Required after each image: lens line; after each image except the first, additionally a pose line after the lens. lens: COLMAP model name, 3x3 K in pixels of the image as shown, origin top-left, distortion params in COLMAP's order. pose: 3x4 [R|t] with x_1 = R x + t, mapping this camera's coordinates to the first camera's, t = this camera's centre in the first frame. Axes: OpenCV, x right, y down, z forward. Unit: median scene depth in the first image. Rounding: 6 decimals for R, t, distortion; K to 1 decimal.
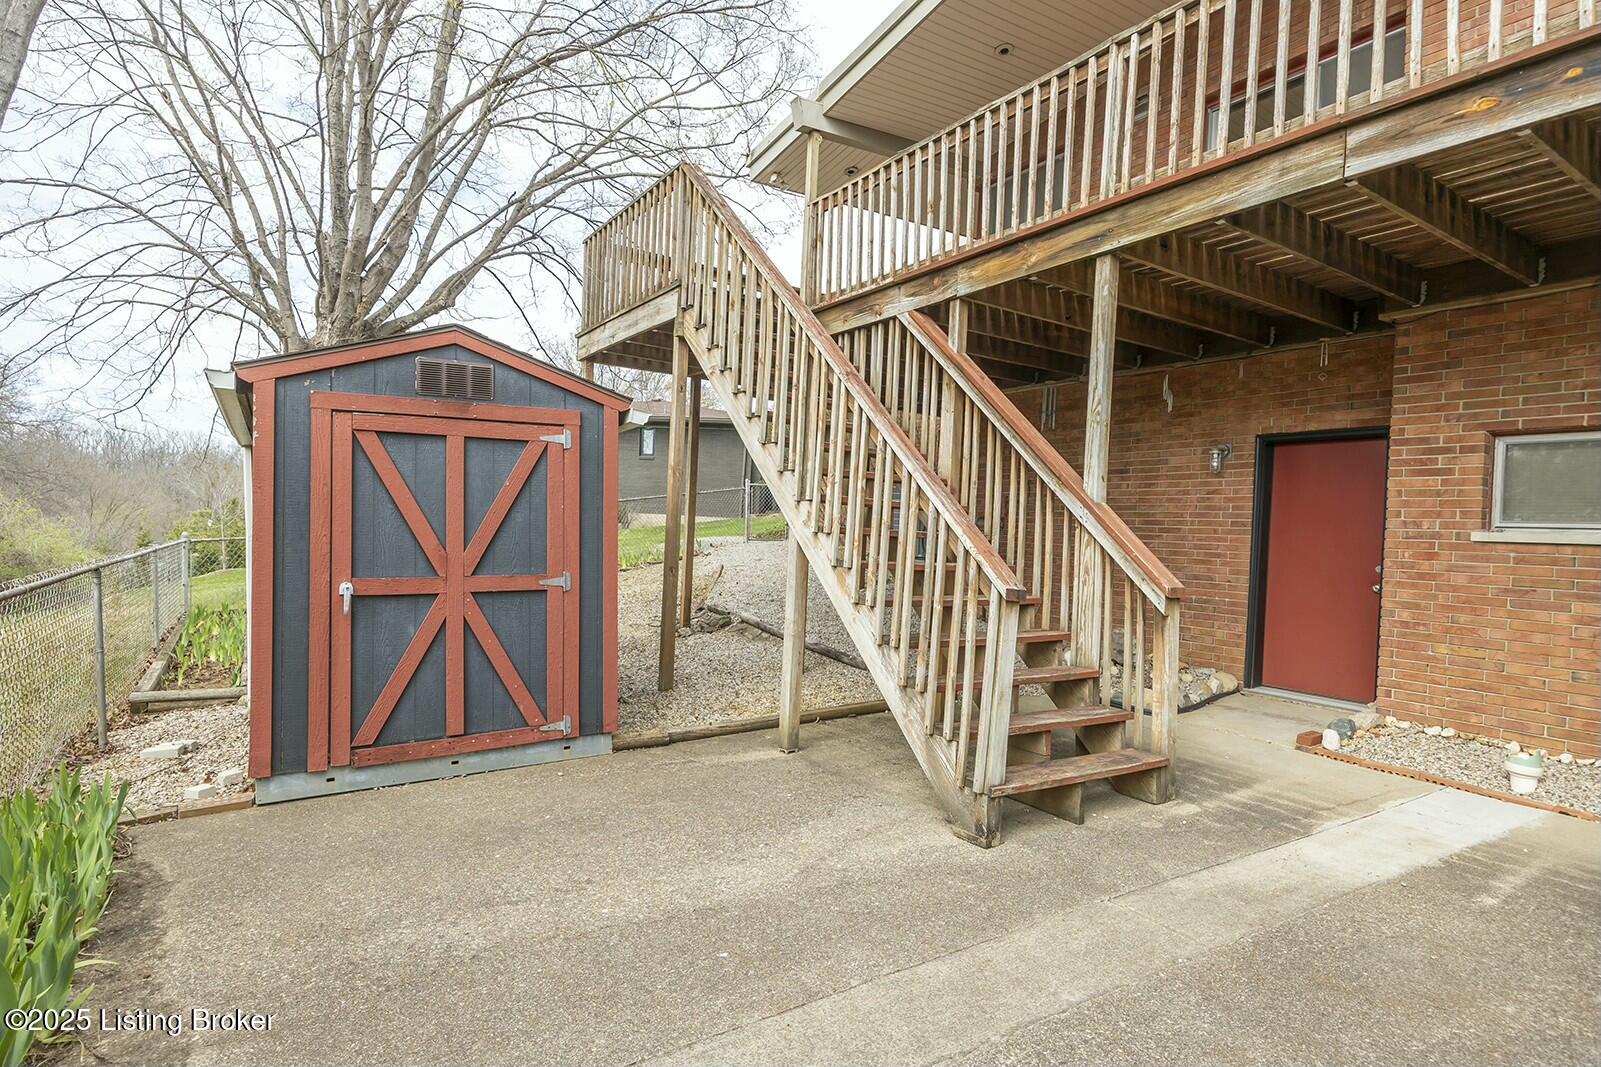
lens RADIAL K [[938.9, 0, 800.5], [0, 938.9, 533.5], [0, 0, 1]] dist [-0.001222, 0.000025]
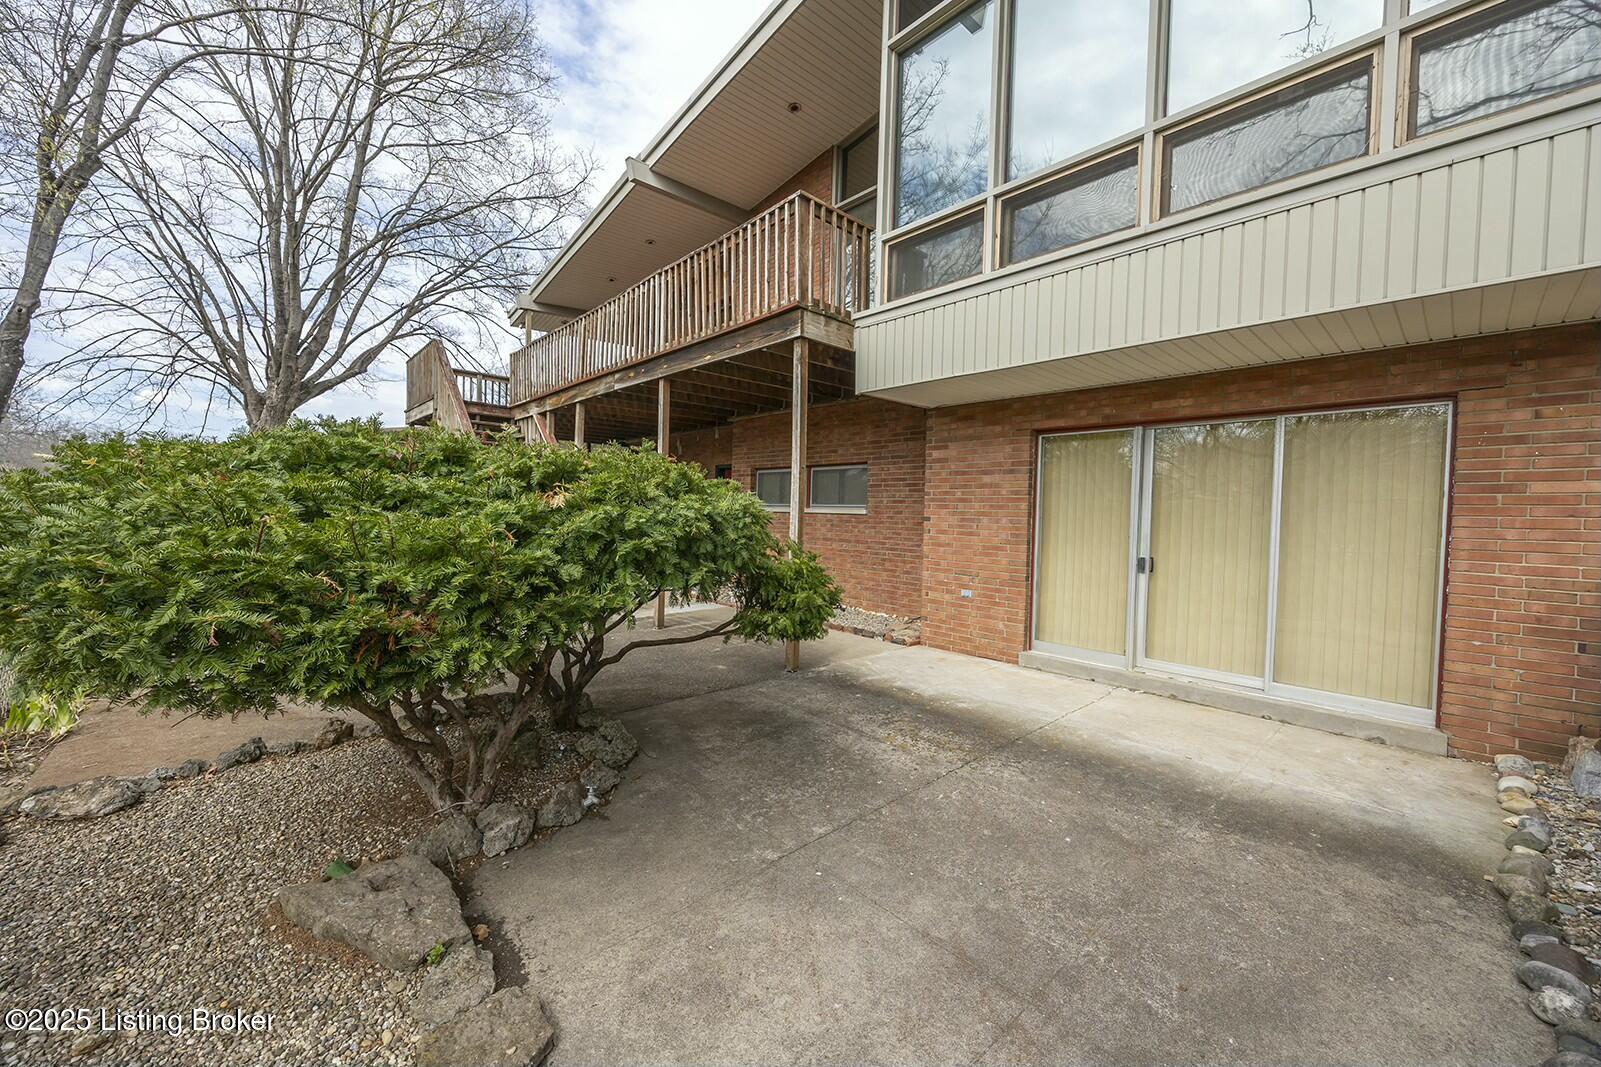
lens RADIAL K [[645.6, 0, 800.5], [0, 645.6, 533.5], [0, 0, 1]] dist [-0.000190, 0.000129]
pose [[0.983322, -0.024009, 0.180283, 0.173446], [0.016741, 0.998989, 0.041729, 0.000016], [-0.181102, -0.038015, 0.982729, -0.255324]]
